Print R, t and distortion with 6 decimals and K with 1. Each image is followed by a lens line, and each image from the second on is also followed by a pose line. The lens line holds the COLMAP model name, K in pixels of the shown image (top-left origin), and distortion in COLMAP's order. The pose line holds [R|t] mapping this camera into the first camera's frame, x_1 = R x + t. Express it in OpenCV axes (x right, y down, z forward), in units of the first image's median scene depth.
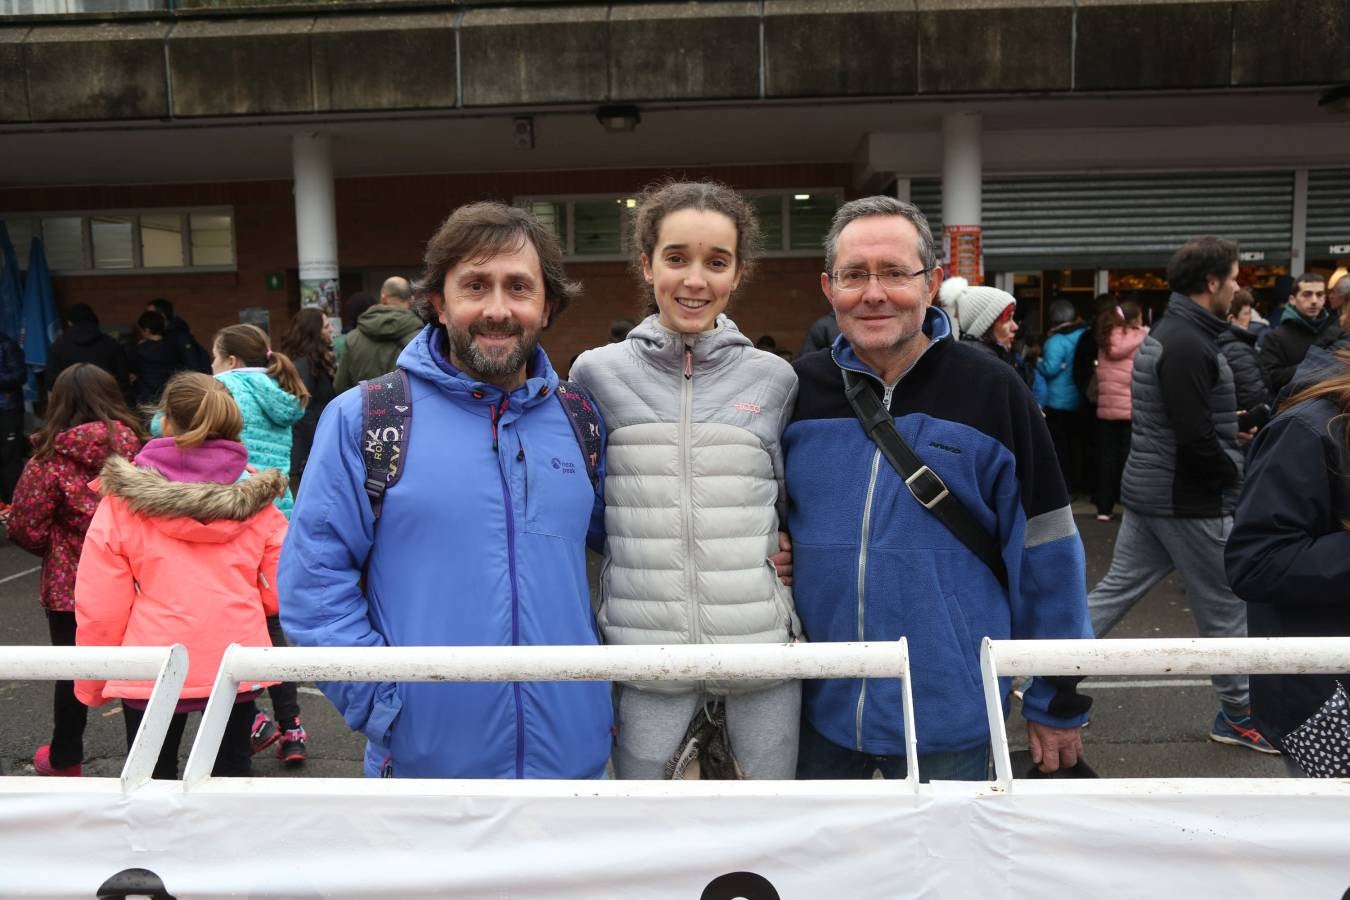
lens RADIAL K [[871.6, 0, 675.0], [0, 871.6, 450.0], [0, 0, 1]] dist [-0.033188, 0.025653]
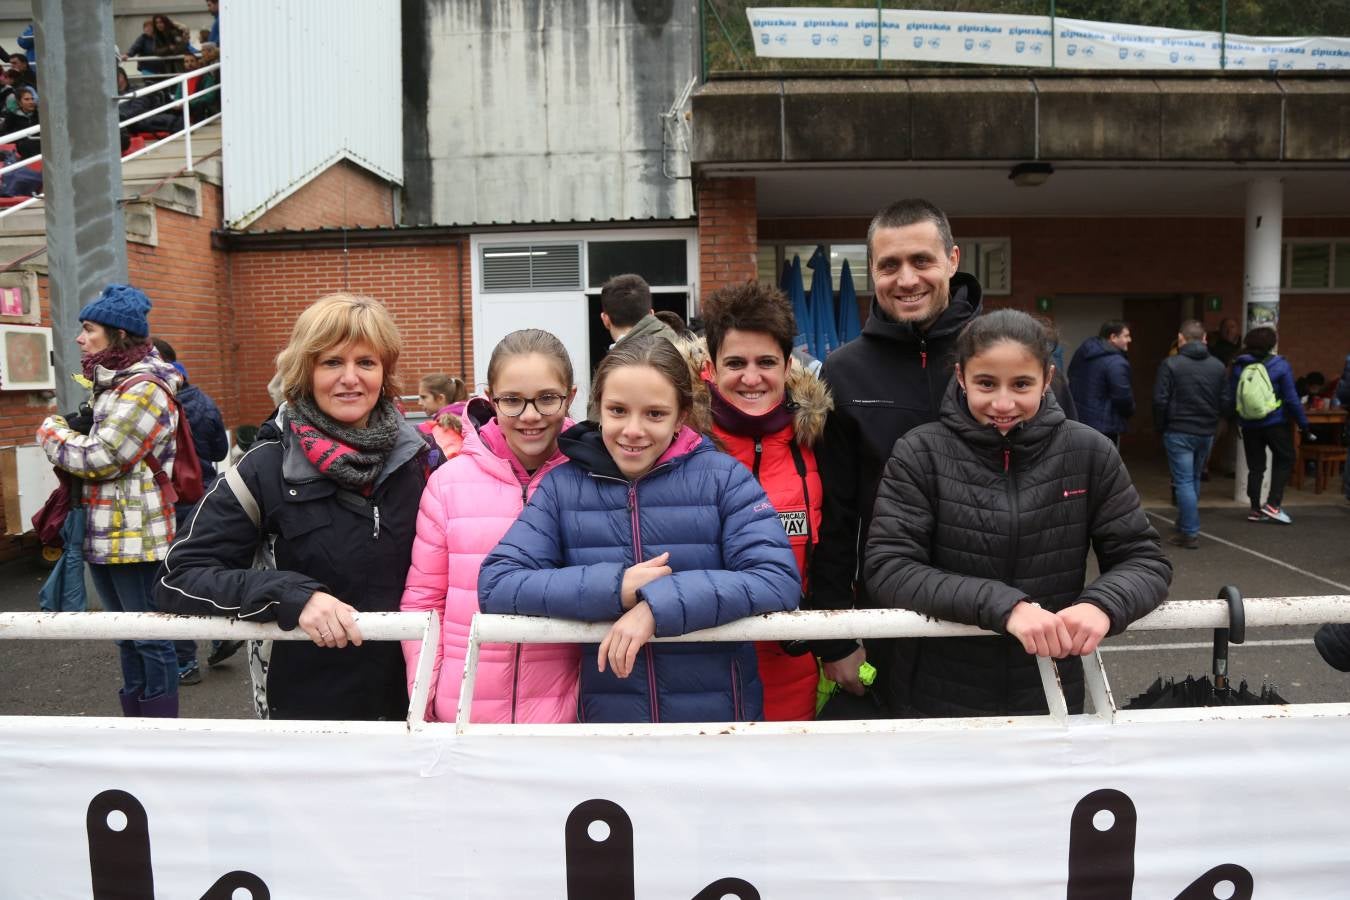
lens RADIAL K [[720.8, 0, 675.1], [0, 720.8, 469.4], [0, 0, 1]] dist [-0.074771, 0.021515]
pose [[0.999874, -0.001366, 0.015842, -1.431751], [0.001007, 0.999744, 0.022609, 0.018104], [-0.015869, -0.022590, 0.999619, 0.064189]]
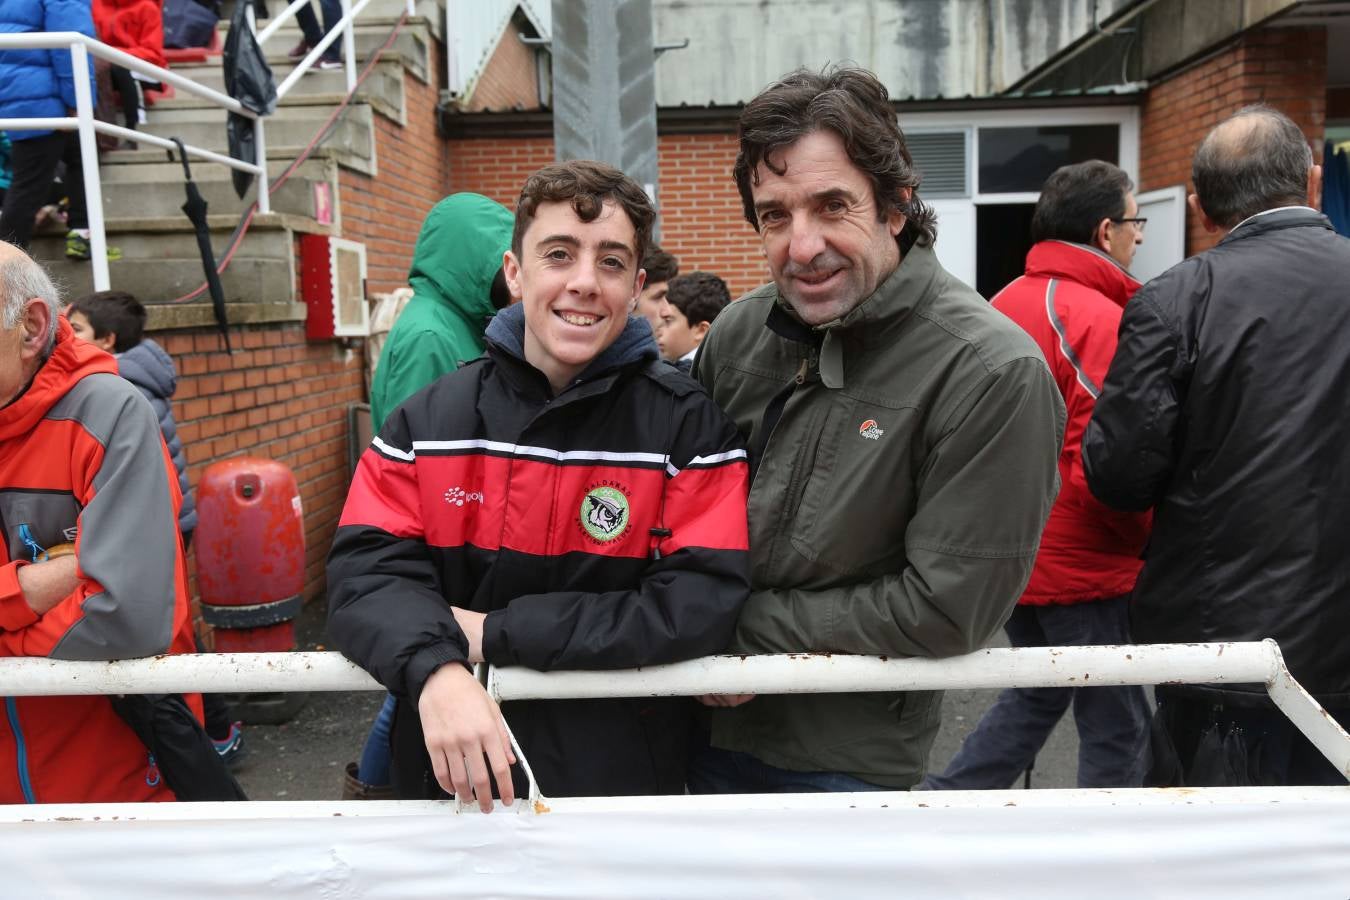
lens RADIAL K [[1028.7, 0, 675.8], [0, 1028.7, 465.1], [0, 0, 1]] dist [-0.052724, 0.118404]
pose [[0.999756, -0.010050, 0.019685, -2.943784], [0.009590, 0.999682, 0.023329, 0.043804], [-0.019913, -0.023134, 0.999534, 0.091138]]
